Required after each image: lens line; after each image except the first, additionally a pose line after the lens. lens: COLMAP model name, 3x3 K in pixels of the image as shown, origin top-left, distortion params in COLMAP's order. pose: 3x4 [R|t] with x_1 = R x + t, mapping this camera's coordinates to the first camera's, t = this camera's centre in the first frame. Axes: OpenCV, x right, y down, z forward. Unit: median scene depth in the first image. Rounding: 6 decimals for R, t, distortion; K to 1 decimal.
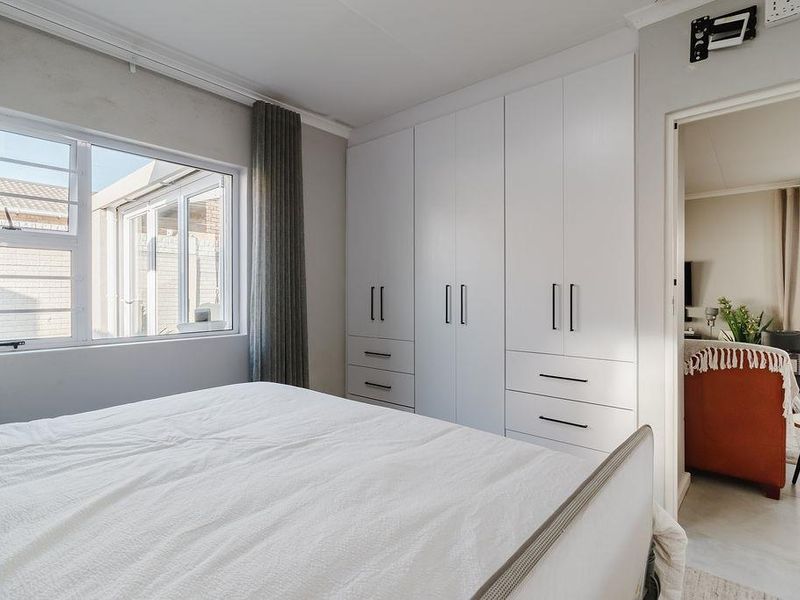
lens RADIAL K [[427.6, 0, 400.0], [0, 427.6, 293.5], [0, 0, 1]] dist [-0.000367, 0.000154]
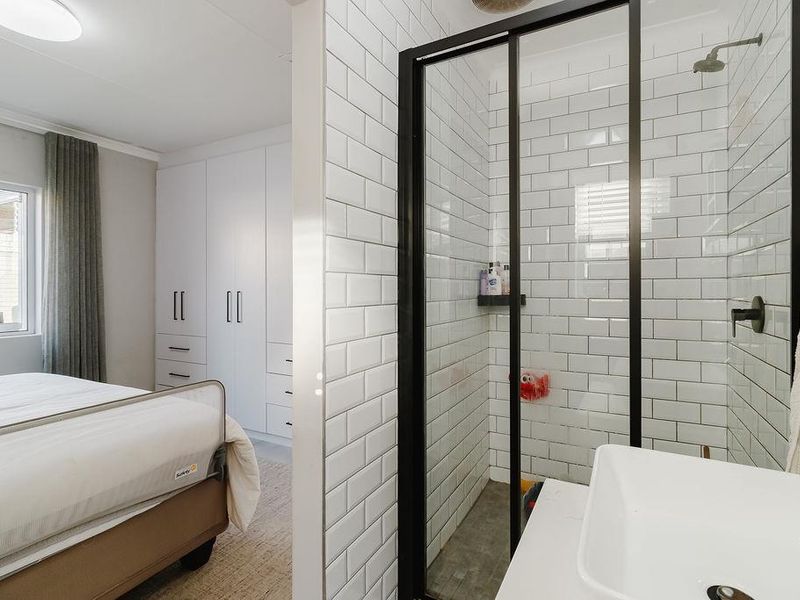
lens RADIAL K [[419.6, 0, 400.0], [0, 419.6, 289.5], [0, 0, 1]] dist [0.000204, 0.000403]
pose [[0.974318, 0.001693, 0.225171, 0.315340], [-0.001735, 0.999998, -0.000011, -0.025209], [-0.225170, -0.000380, 0.974319, -0.298278]]
